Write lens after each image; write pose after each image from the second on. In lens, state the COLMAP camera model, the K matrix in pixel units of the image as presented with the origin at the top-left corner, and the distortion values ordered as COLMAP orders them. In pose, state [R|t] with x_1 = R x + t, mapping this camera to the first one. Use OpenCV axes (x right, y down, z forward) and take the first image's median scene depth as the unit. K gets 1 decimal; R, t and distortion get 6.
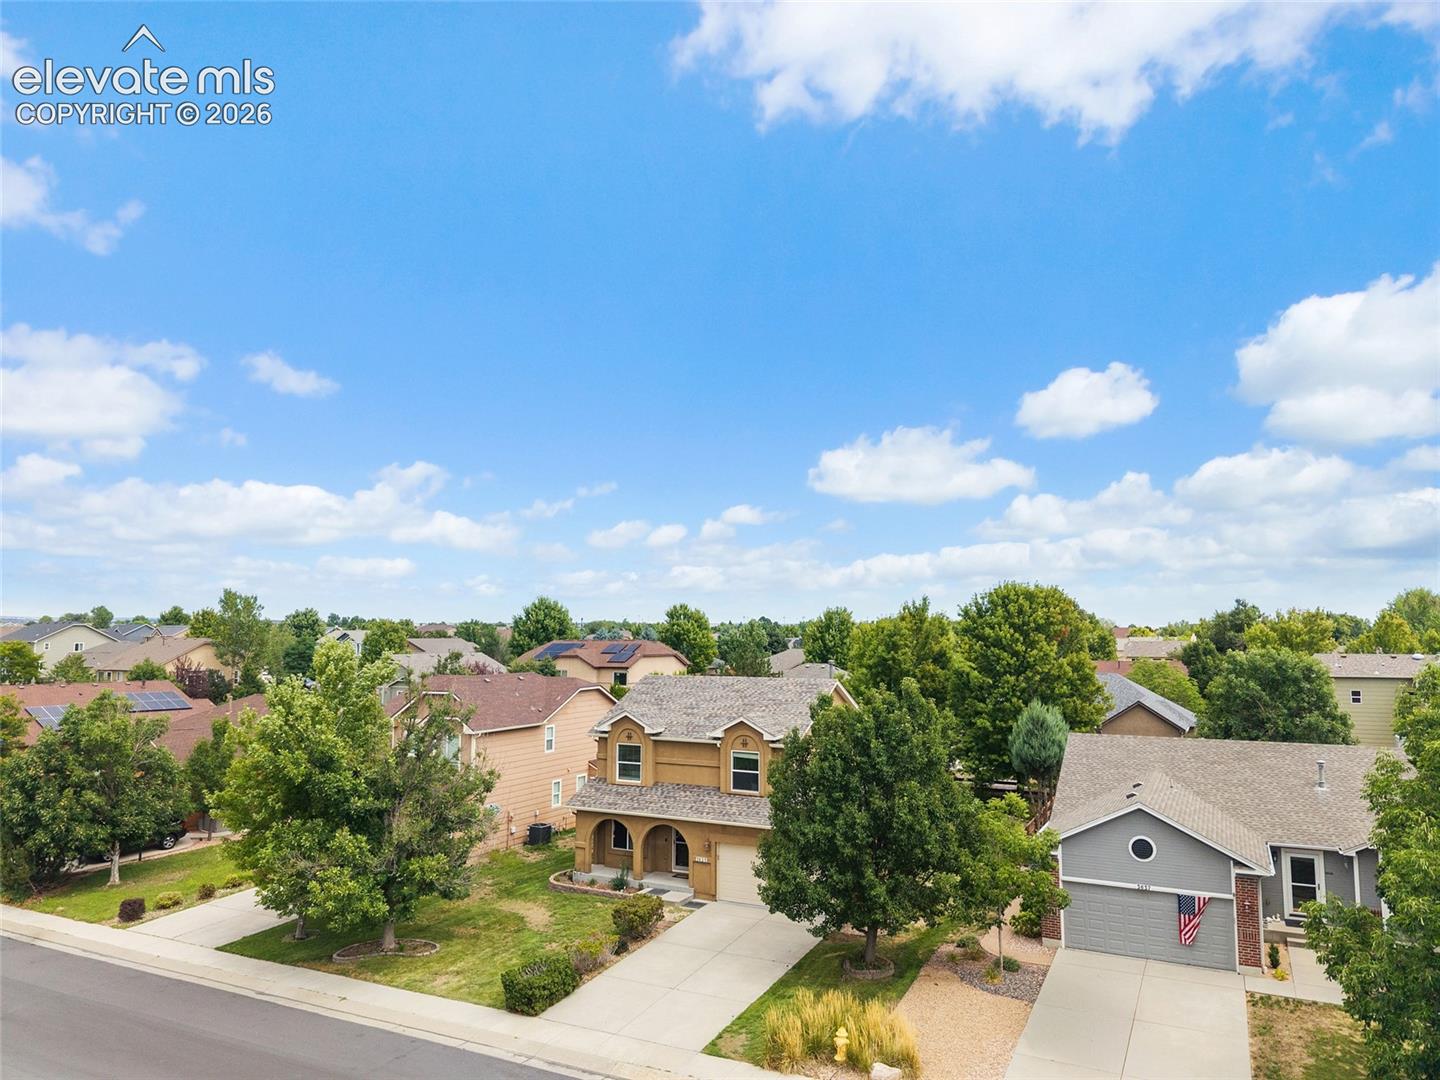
lens RADIAL K [[1020.5, 0, 719.2], [0, 1020.5, 539.7], [0, 0, 1]] dist [0.002261, -0.006555]
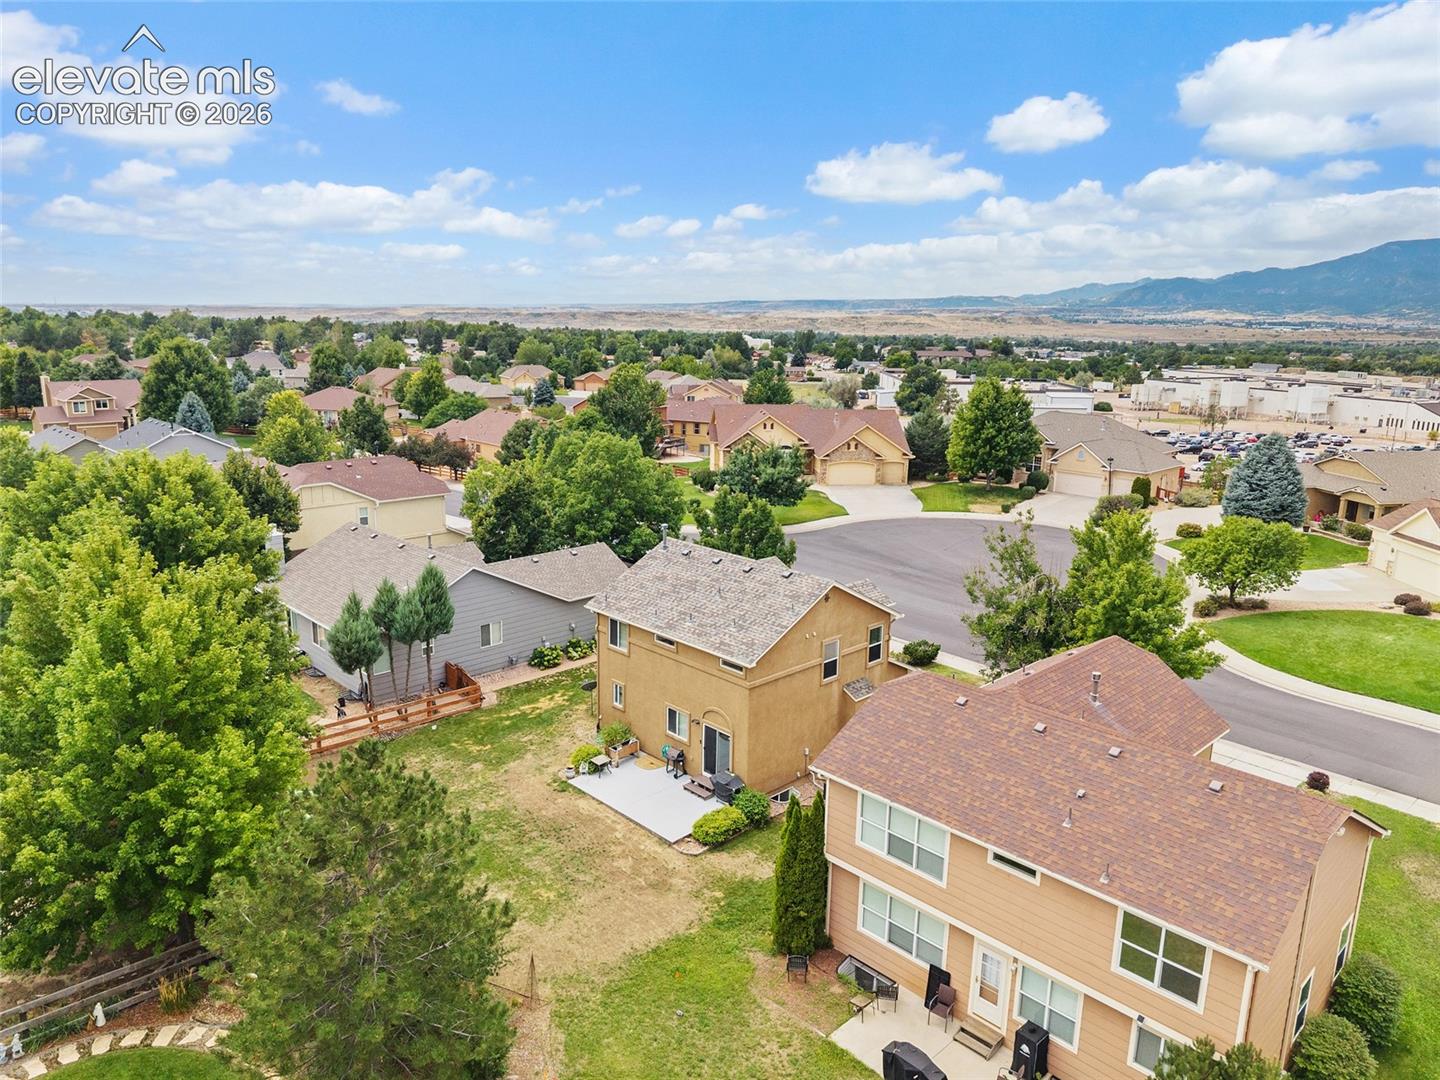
lens RADIAL K [[1020.5, 0, 719.8], [0, 1020.5, 543.7], [0, 0, 1]] dist [0.002261, -0.006555]
pose [[0.999959, 0.005596, -0.007074, -0.000101], [-0.002665, 0.932566, 0.360990, -0.095537], [0.008618, -0.360957, 0.932543, -0.223811]]
